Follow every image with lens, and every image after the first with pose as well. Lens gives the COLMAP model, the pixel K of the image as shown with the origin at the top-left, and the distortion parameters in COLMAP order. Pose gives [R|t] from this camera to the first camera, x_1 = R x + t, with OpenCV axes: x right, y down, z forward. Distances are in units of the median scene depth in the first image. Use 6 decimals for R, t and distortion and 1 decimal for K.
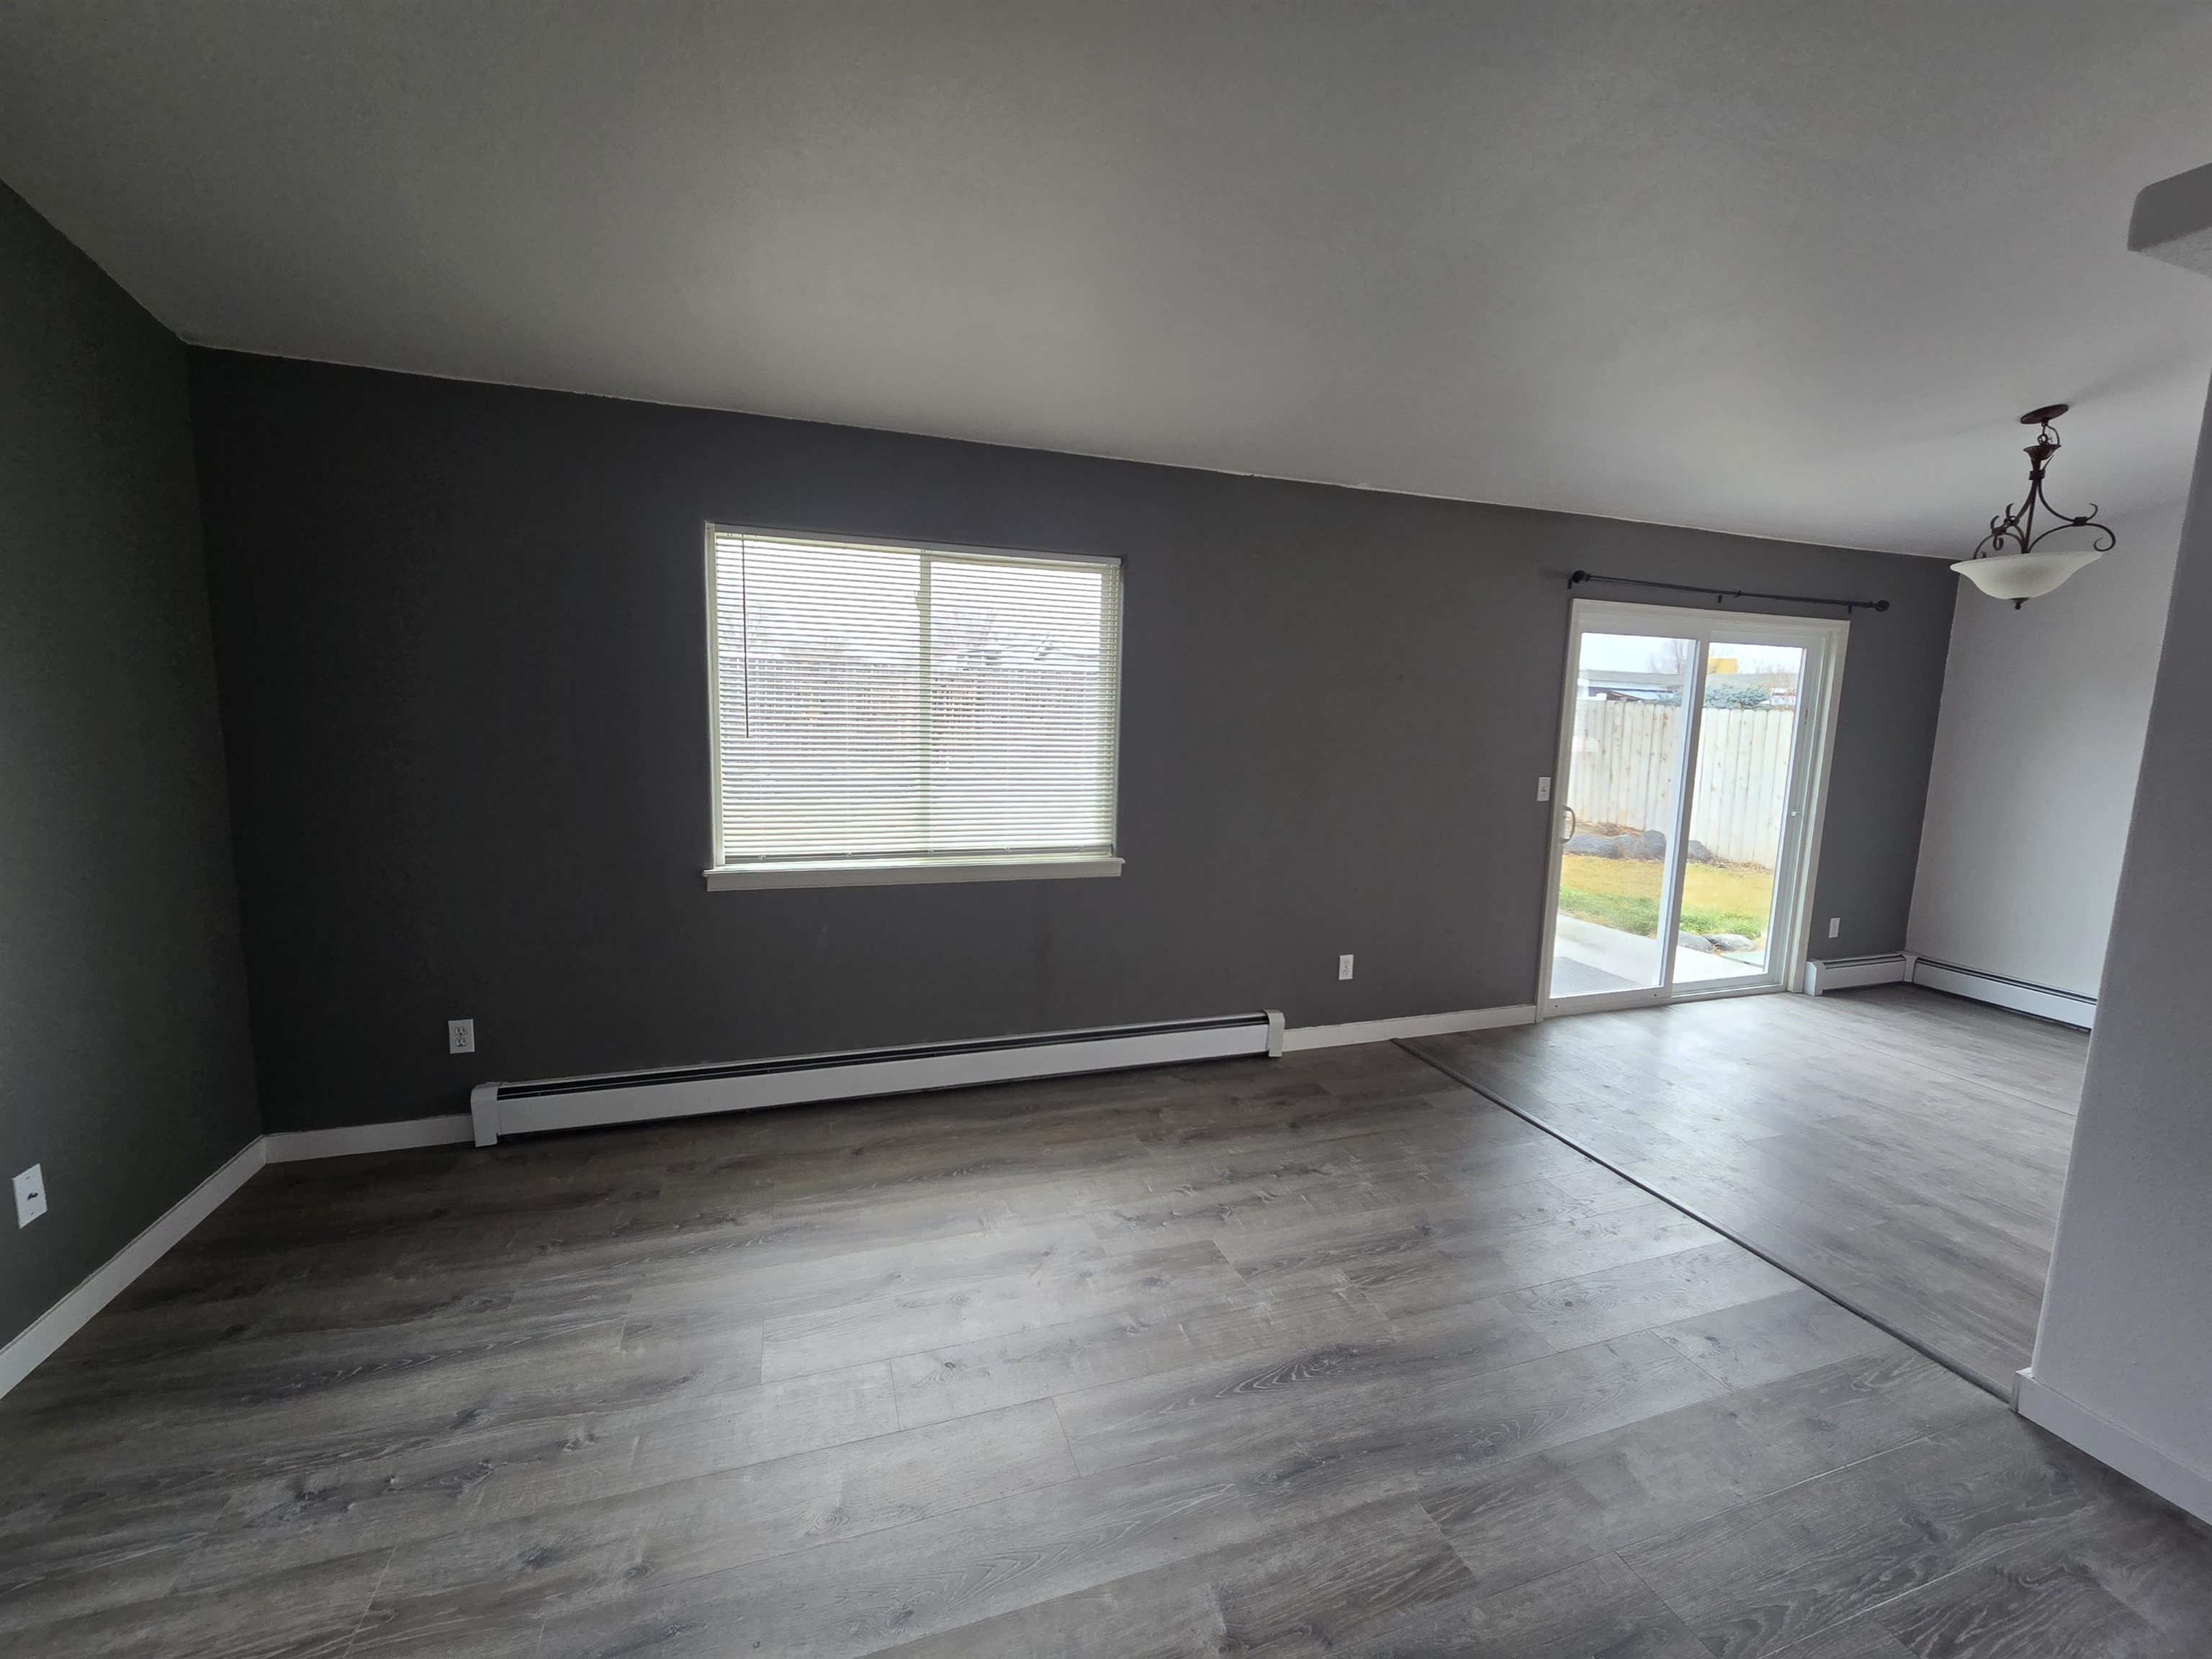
lens RADIAL K [[900.2, 0, 1102.2], [0, 900.2, 813.0], [0, 0, 1]] dist [-0.000837, -0.000097]
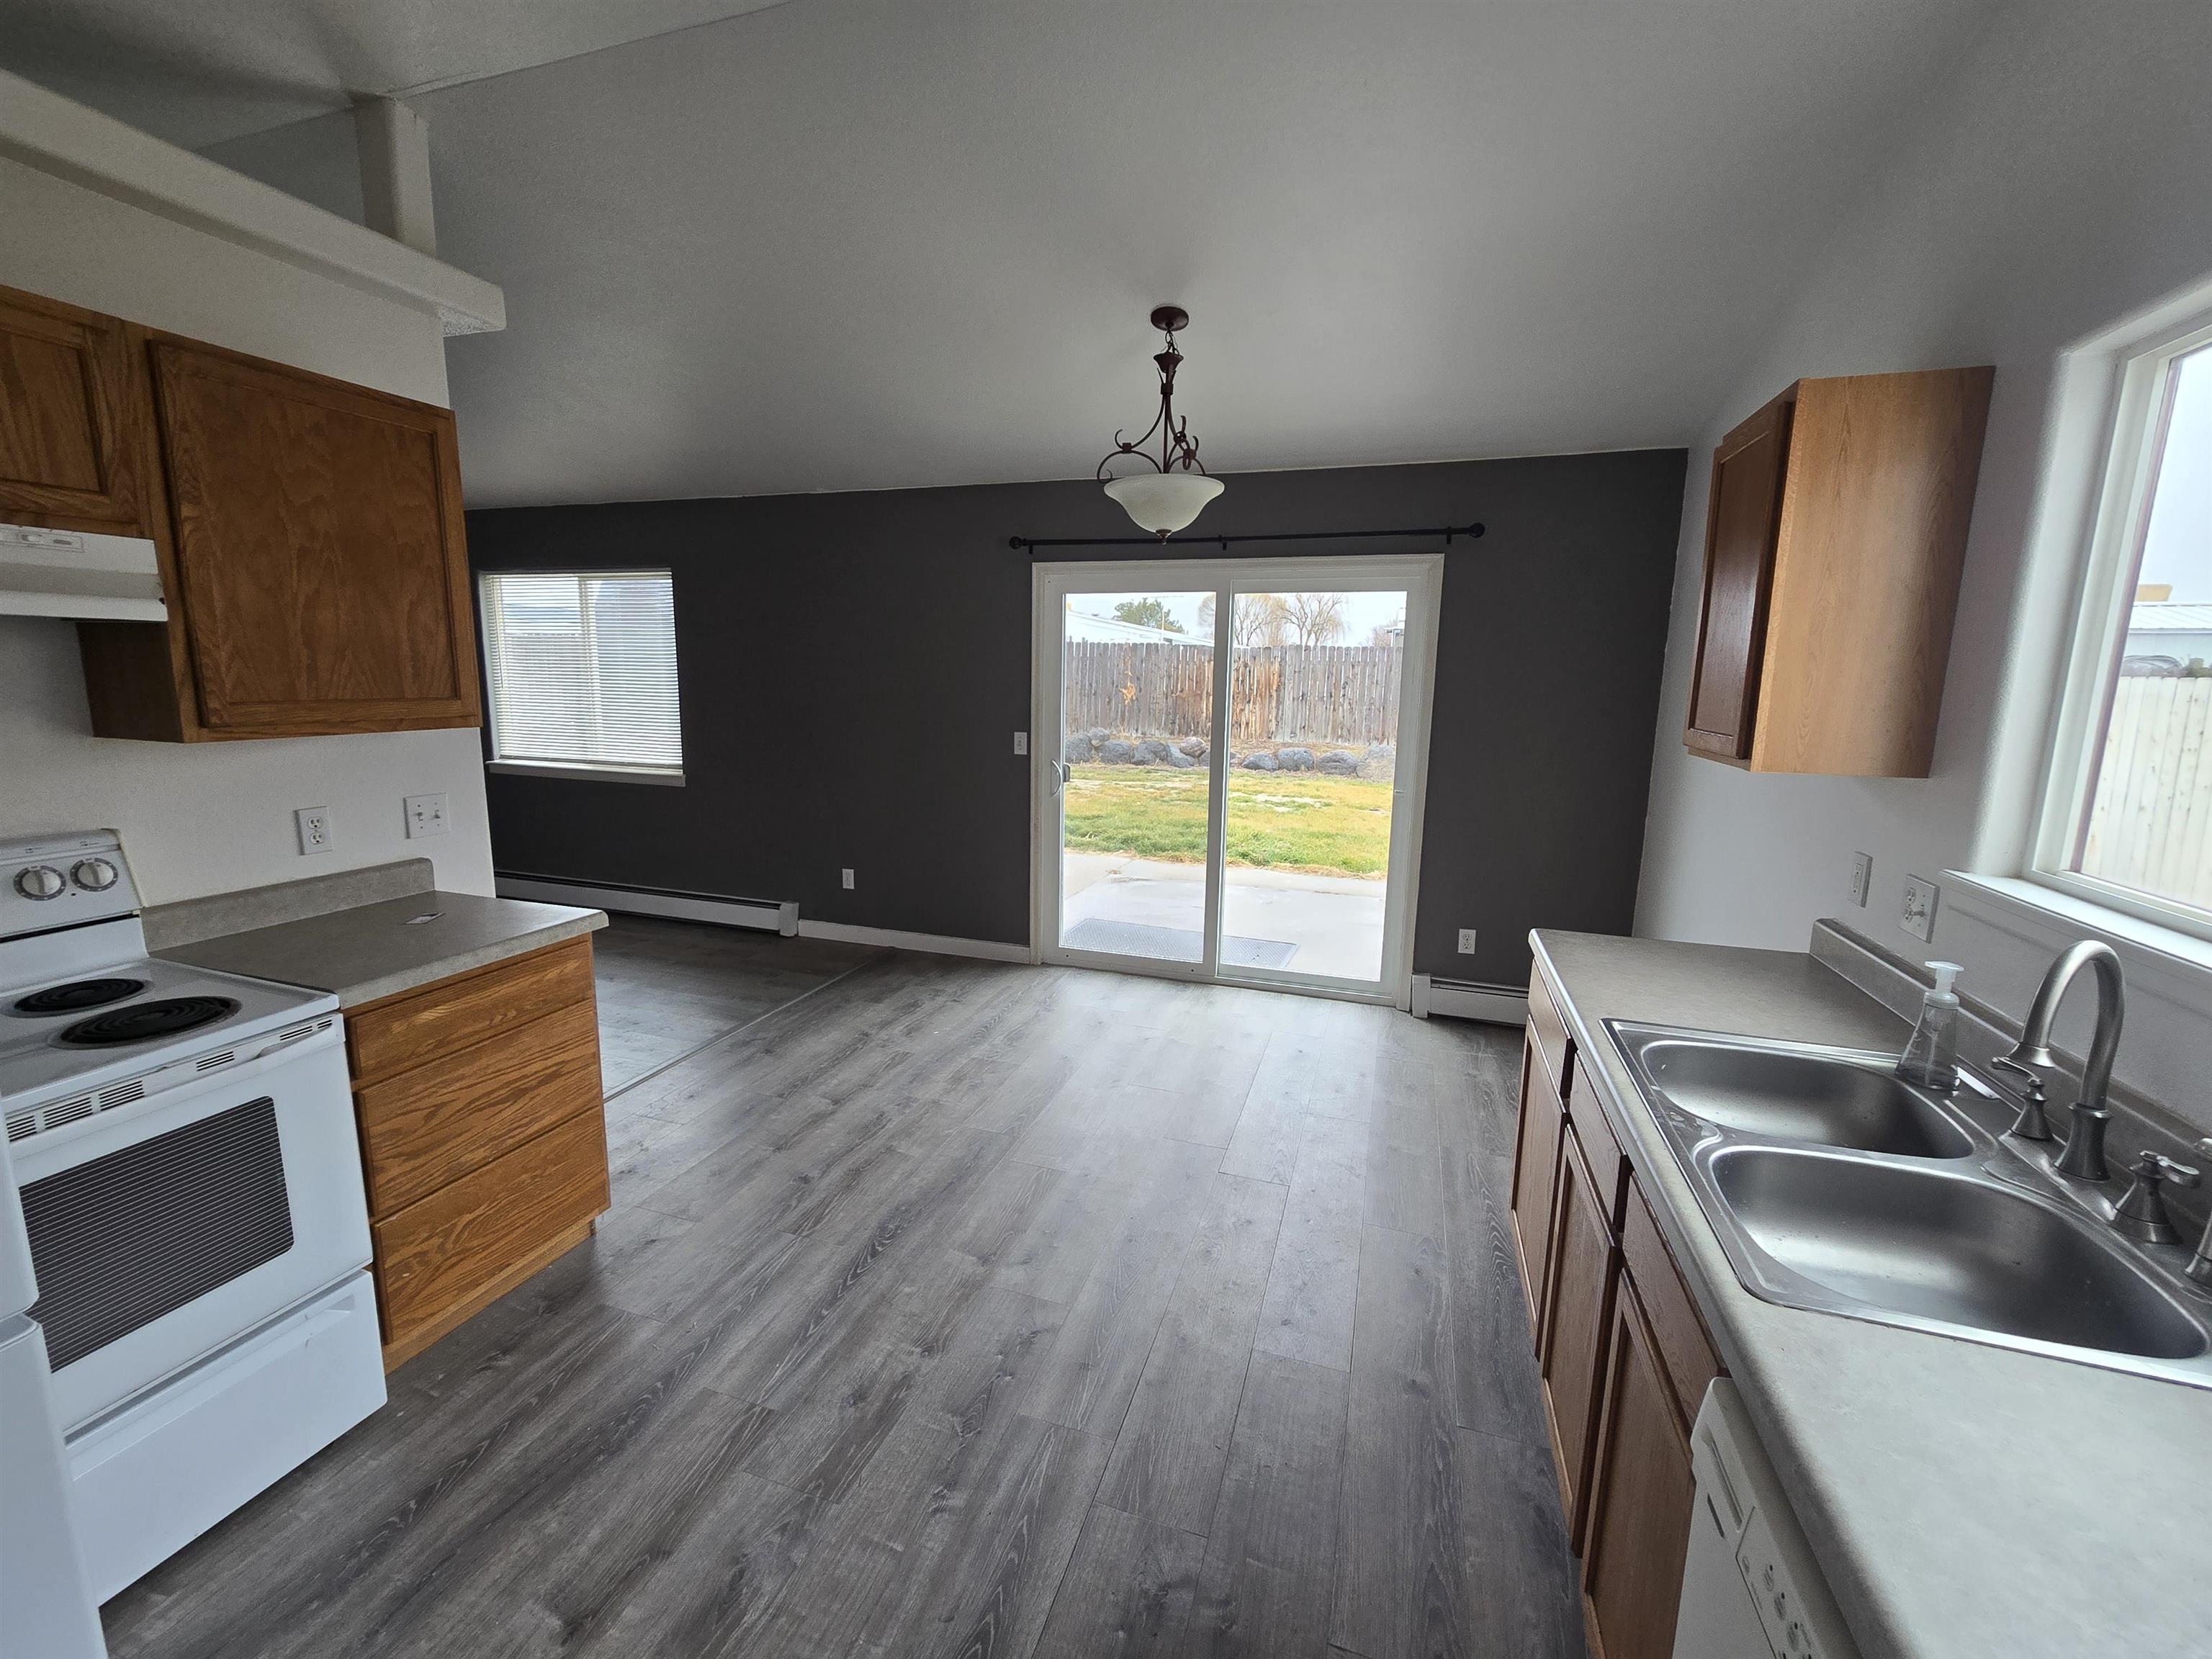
lens RADIAL K [[900.2, 0, 1102.2], [0, 900.2, 813.0], [0, 0, 1]] dist [-0.000837, -0.000097]
pose [[0.798079, 0.078494, -0.597419, 1.285015], [-0.070508, 0.996833, 0.036782, 0.010223], [0.598414, 0.012768, 0.801086, 0.213783]]
